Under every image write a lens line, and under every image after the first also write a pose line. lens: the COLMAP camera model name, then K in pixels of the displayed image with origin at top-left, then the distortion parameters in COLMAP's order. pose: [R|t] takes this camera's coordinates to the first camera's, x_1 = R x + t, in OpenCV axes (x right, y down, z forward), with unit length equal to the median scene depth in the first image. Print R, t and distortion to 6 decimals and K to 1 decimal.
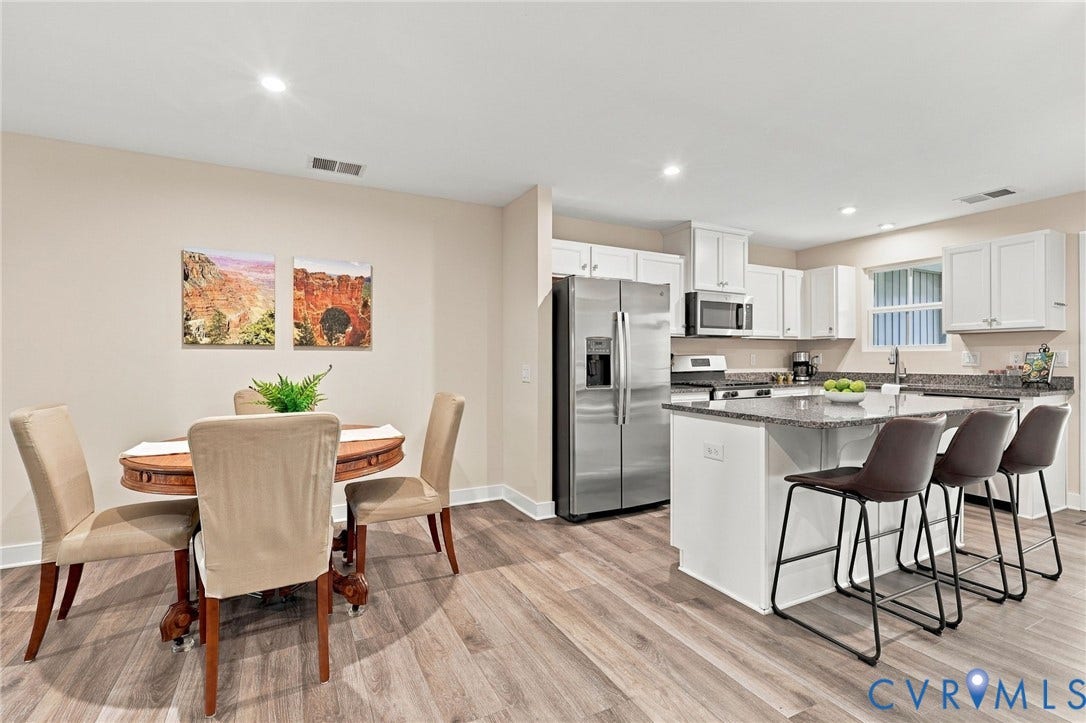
lens RADIAL K [[496.1, 0, 539.5], [0, 496.1, 358.0], [0, 0, 1]] dist [0.001568, 0.000004]
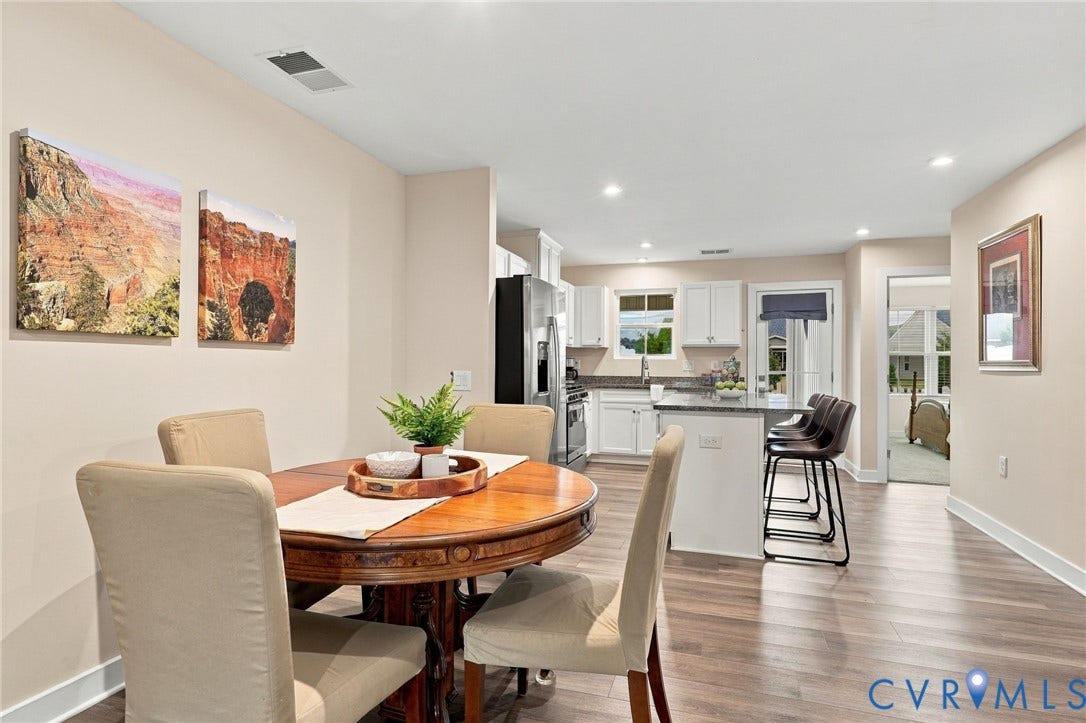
lens RADIAL K [[564.2, 0, 539.8], [0, 564.2, 357.0], [0, 0, 1]] dist [-0.001488, -0.000249]
pose [[0.704199, 0.014234, 0.709860, -0.571315], [-0.008652, 0.999897, -0.011466, 0.000178], [-0.709949, 0.001932, 0.704250, 0.199150]]
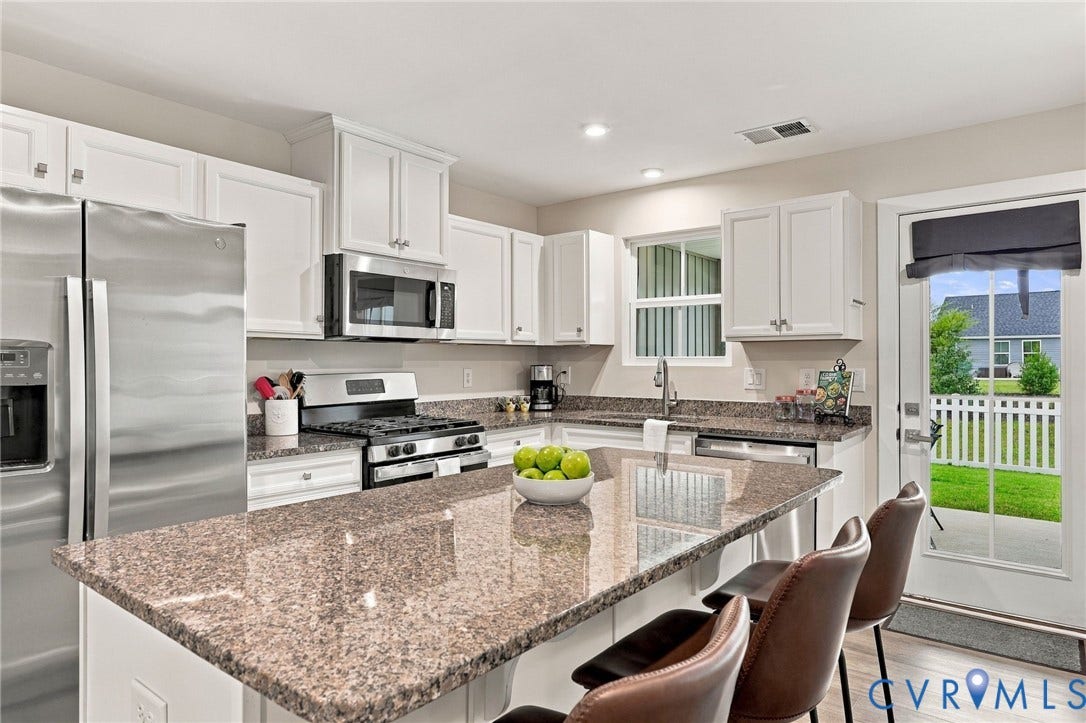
lens RADIAL K [[649.9, 0, 545.2], [0, 649.9, 360.0], [0, 0, 1]] dist [-0.001241, -0.001004]
pose [[0.911079, 0.001714, 0.412228, 0.253411], [-0.001546, 0.999999, -0.000741, -0.023978], [-0.412228, 0.000038, 0.911080, 0.324198]]
